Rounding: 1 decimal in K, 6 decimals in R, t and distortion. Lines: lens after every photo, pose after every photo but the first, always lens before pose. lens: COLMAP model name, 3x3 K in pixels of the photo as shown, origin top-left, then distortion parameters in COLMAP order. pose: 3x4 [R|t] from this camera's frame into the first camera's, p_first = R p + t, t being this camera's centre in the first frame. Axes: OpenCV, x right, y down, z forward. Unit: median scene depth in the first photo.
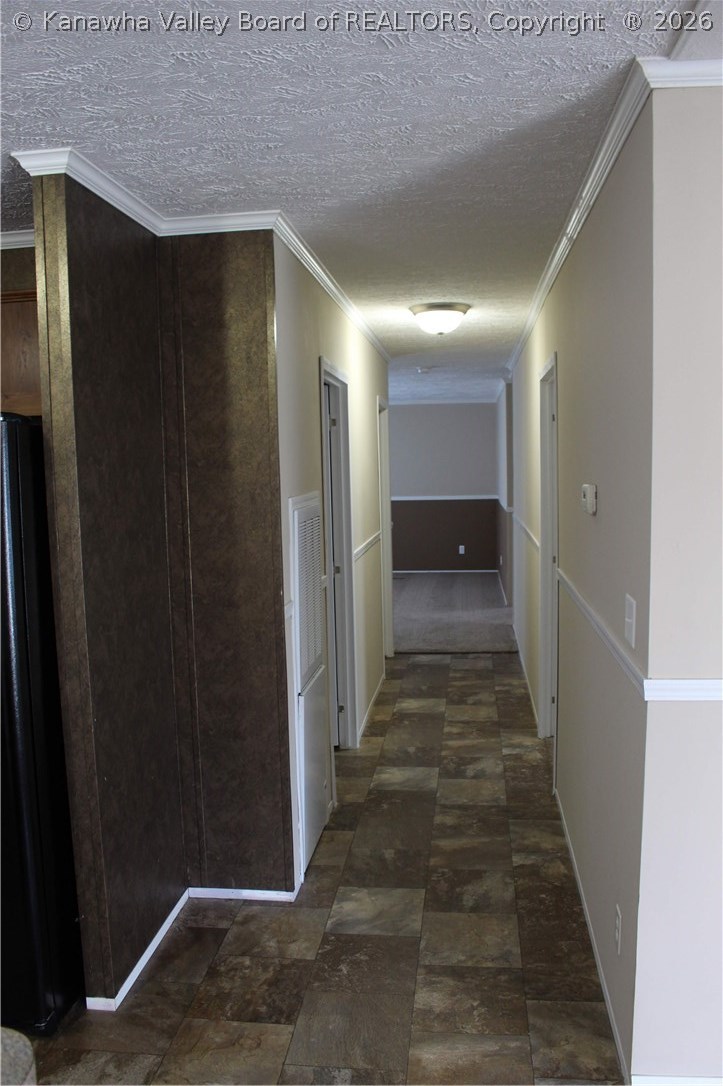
lens RADIAL K [[918.6, 0, 366.5], [0, 918.6, 567.8], [0, 0, 1]] dist [-0.124990, 0.118281]
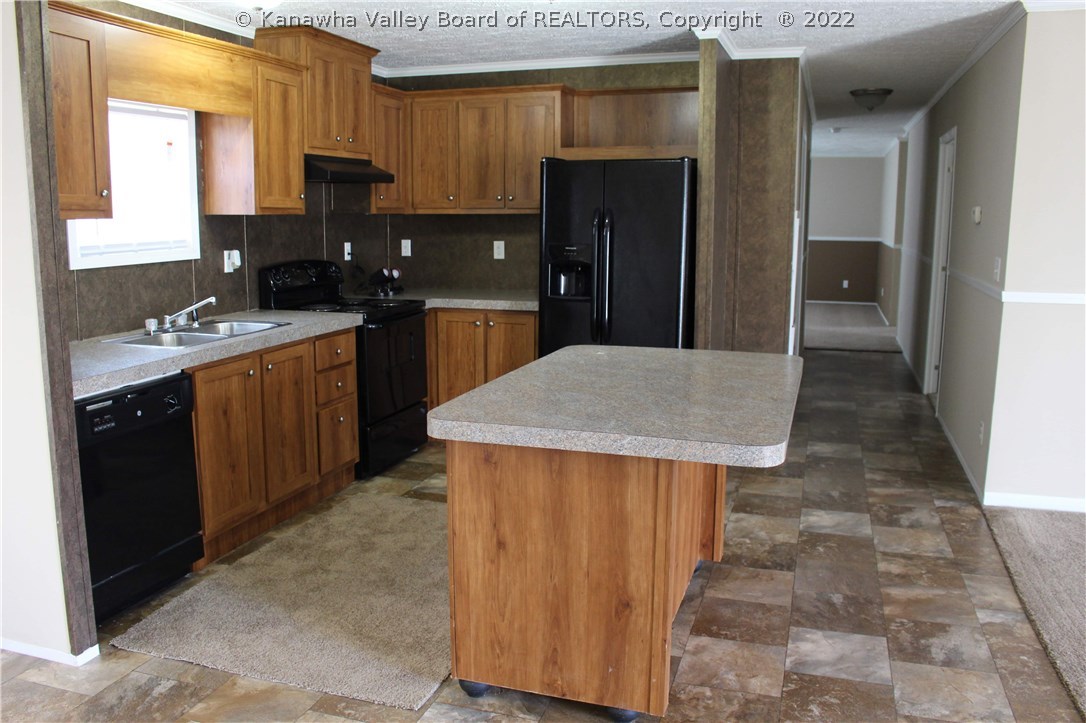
lens RADIAL K [[918.6, 0, 543.0], [0, 918.6, 361.5], [0, 0, 1]] dist [-0.124990, 0.118281]
pose [[0.981518, 0.055614, -0.183113, -0.227287], [-0.046675, 0.997515, 0.052772, 0.142890], [0.185592, -0.043250, 0.981675, -0.805494]]
